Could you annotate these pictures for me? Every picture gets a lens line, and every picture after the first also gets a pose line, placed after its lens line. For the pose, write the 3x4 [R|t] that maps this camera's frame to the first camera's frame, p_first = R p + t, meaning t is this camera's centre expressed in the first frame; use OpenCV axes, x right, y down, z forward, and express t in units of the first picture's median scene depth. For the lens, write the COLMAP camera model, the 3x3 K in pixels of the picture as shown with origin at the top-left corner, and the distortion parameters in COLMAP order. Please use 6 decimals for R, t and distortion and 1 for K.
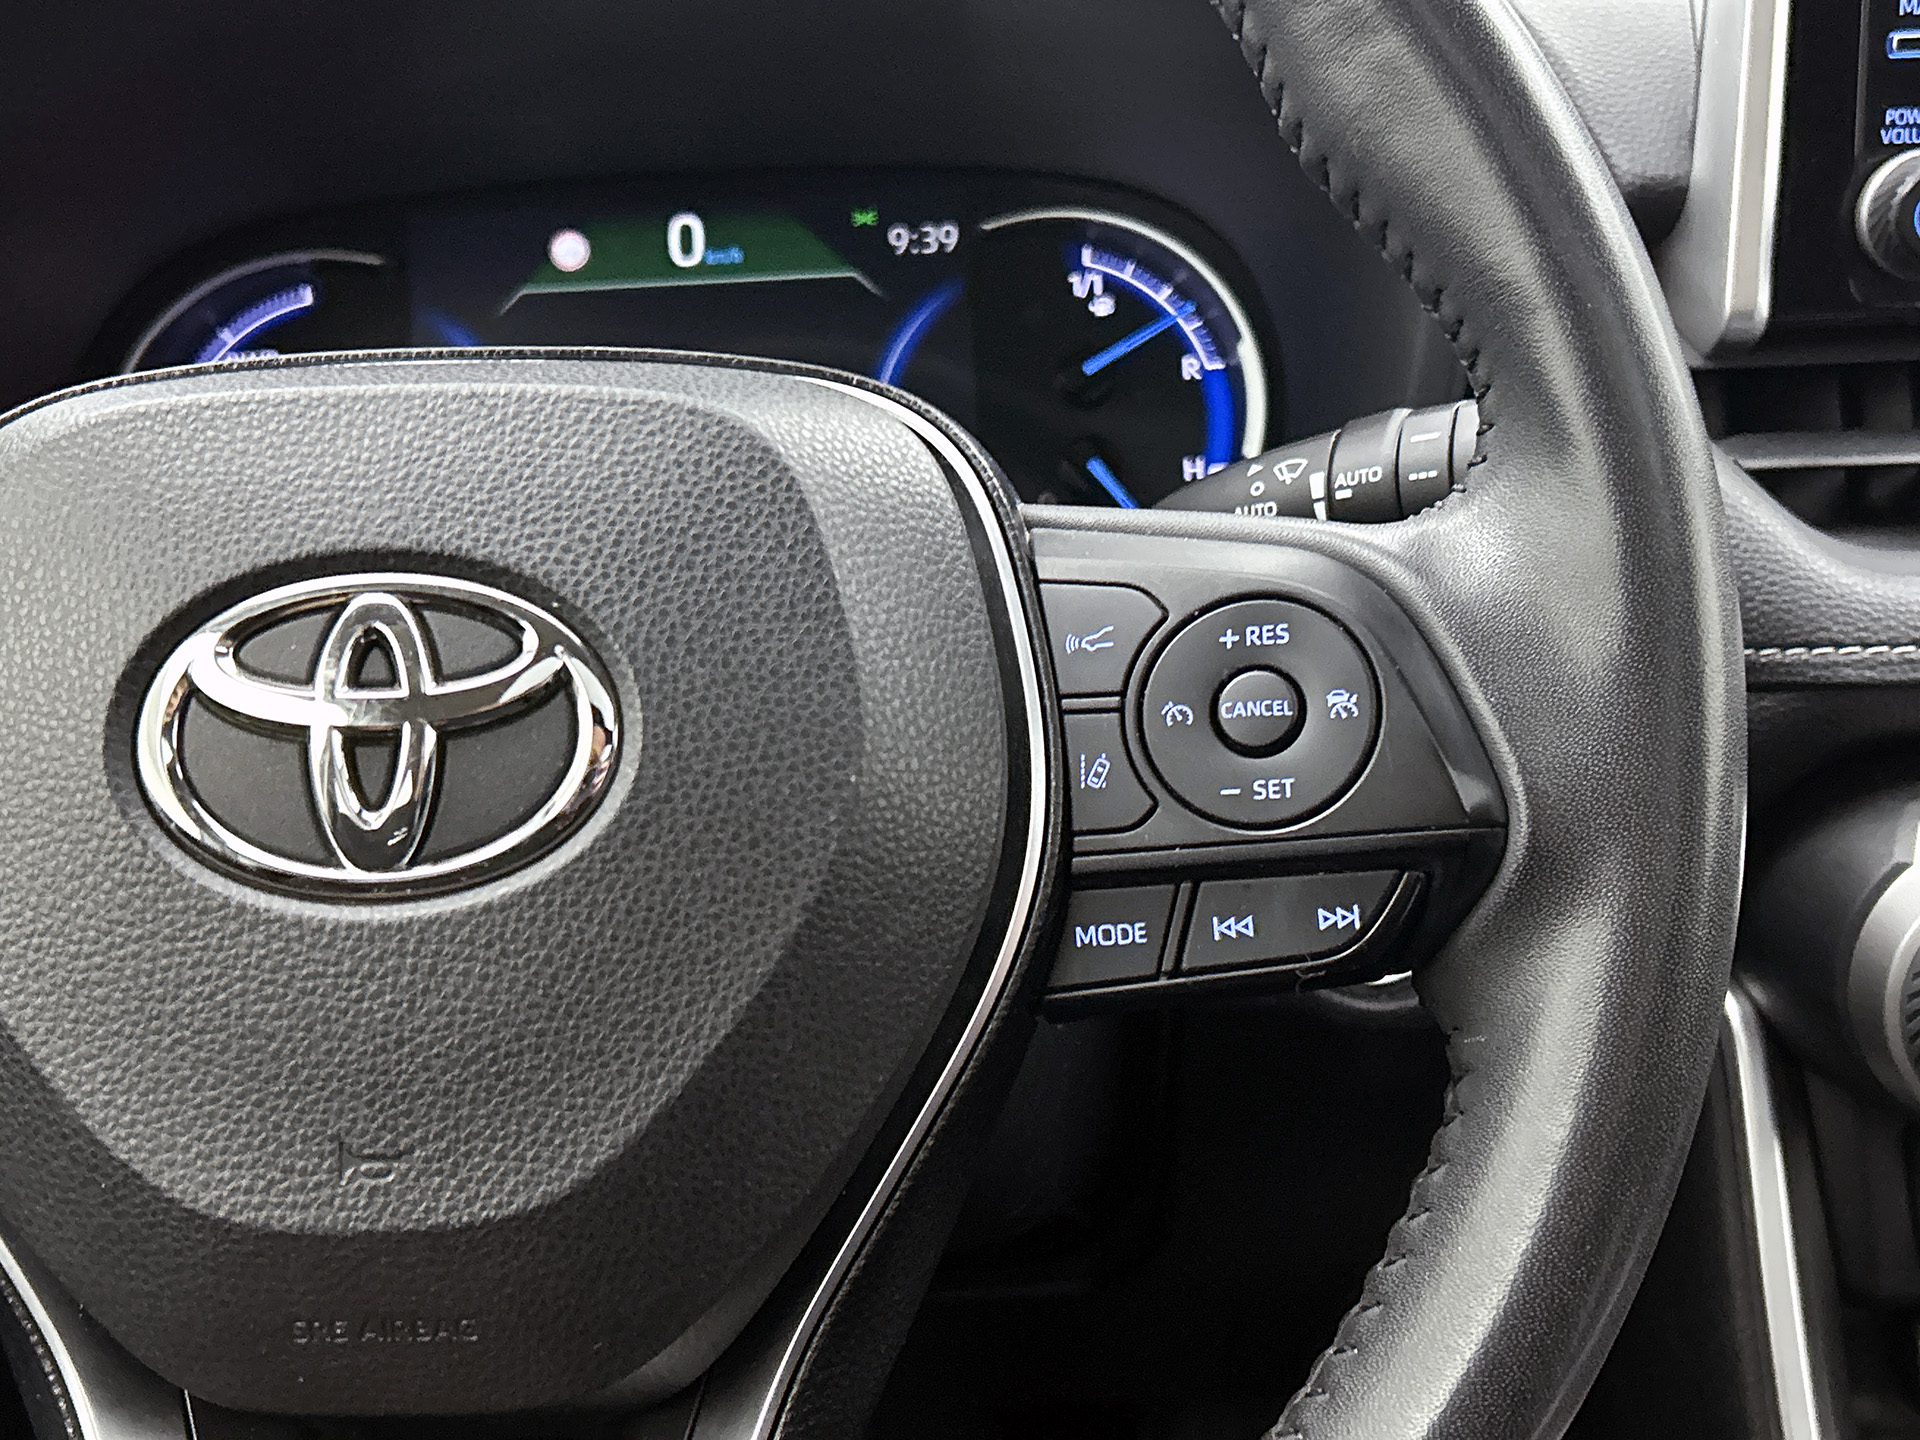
lens RADIAL K [[2222.3, 0, 954.7], [0, 2222.3, 729.3], [0, 0, 1]] dist [0.062640, 0.000000]
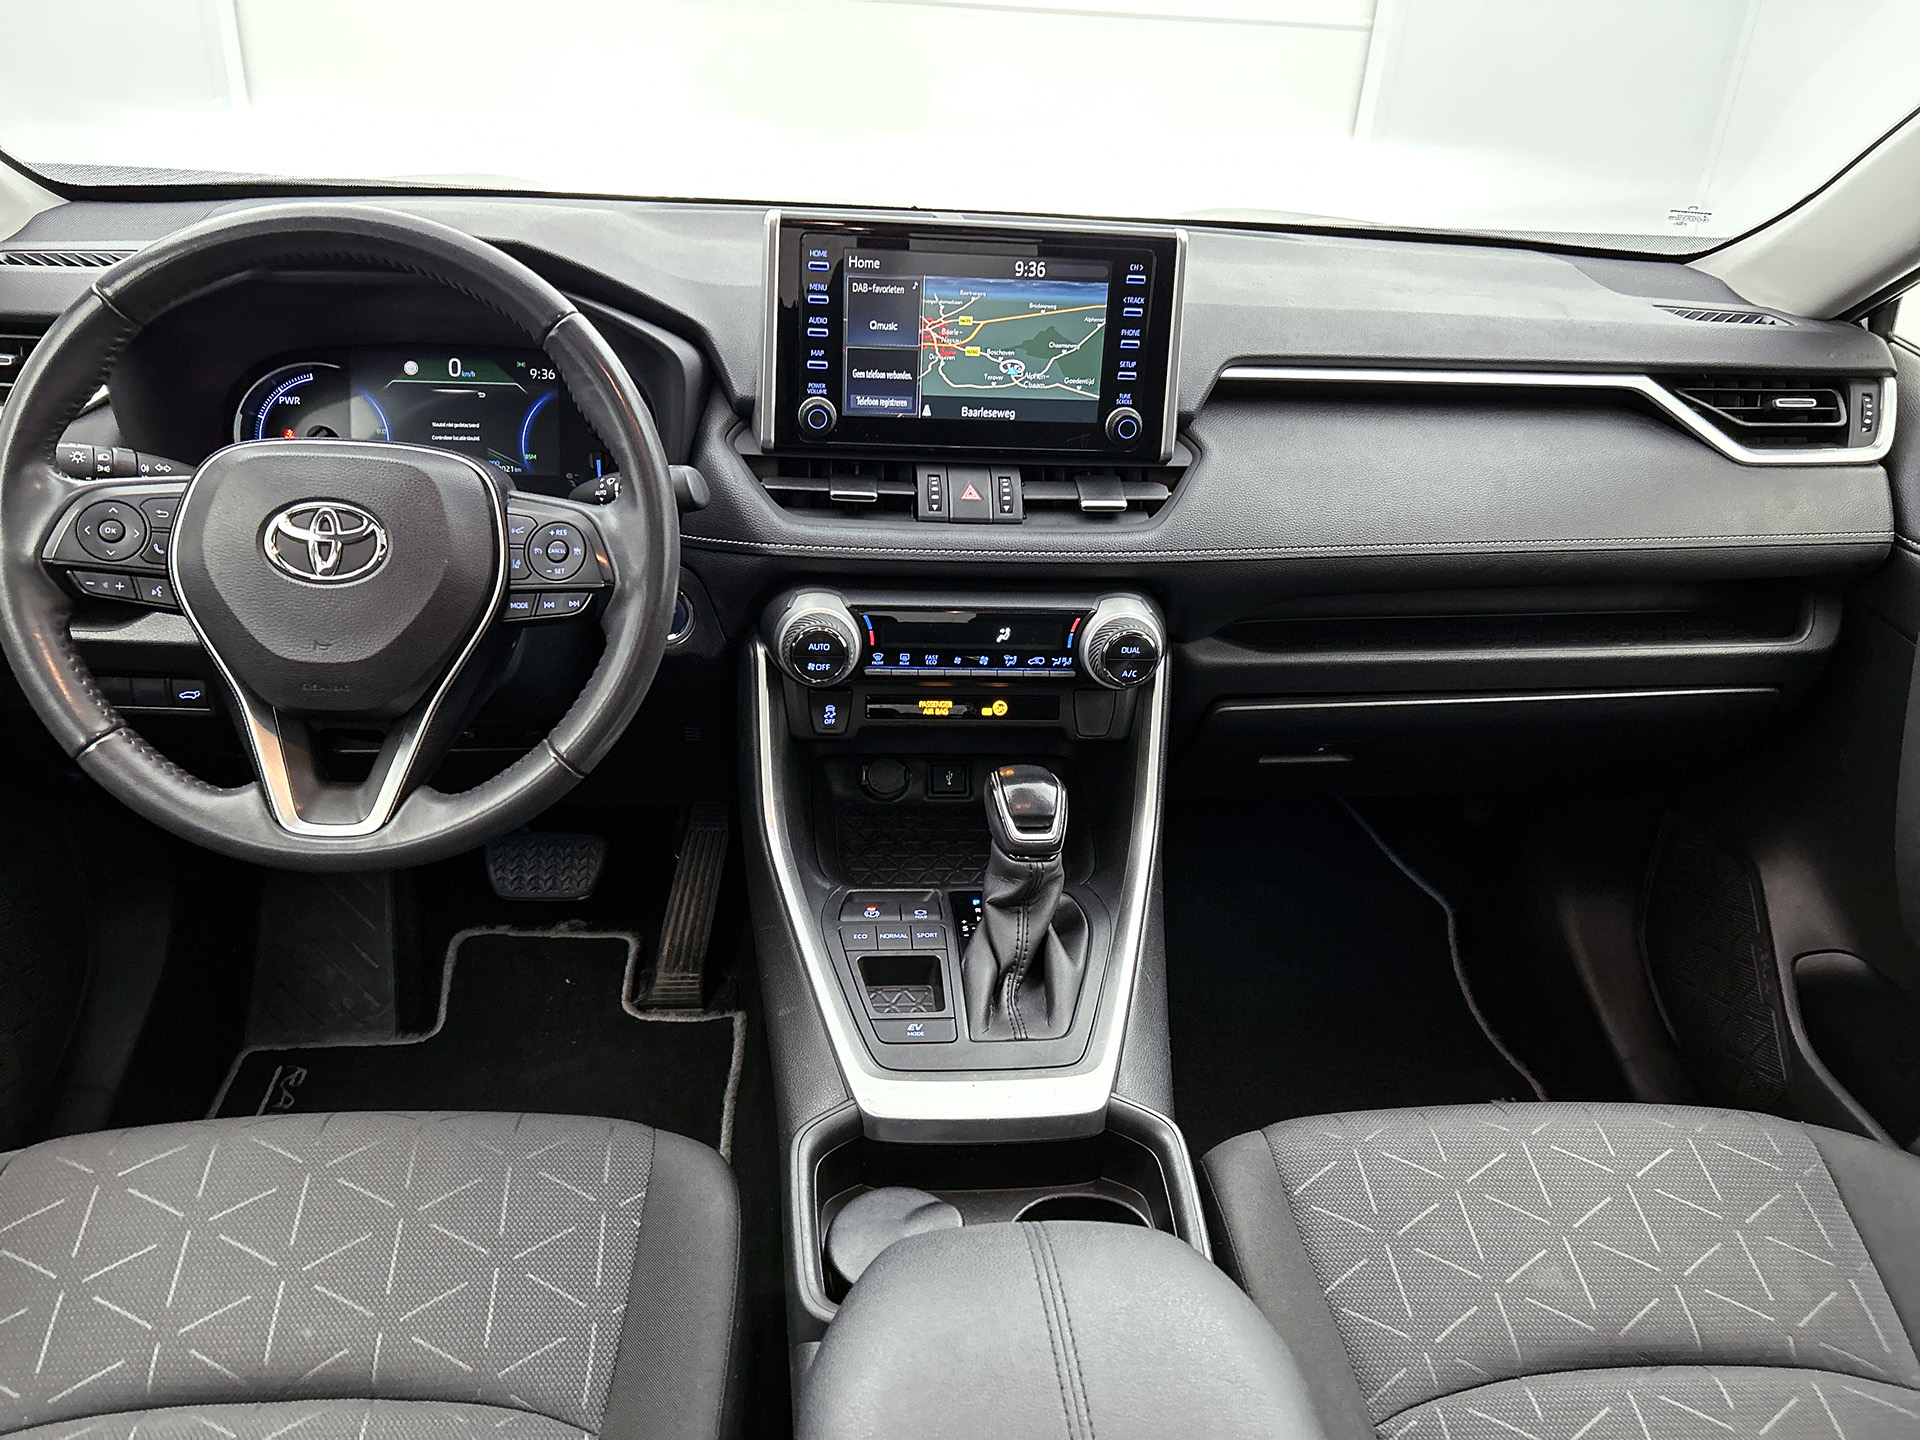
lens RADIAL K [[1479.0, 0, 931.7], [0, 1479.0, 751.0], [0, 0, 1]] dist [0.053855, -0.061131]
pose [[0.991821, 0.045749, 0.119157, 0.523681], [-0.059842, 0.991267, 0.117512, -0.006891], [-0.112741, -0.123682, 0.985897, -1.829201]]
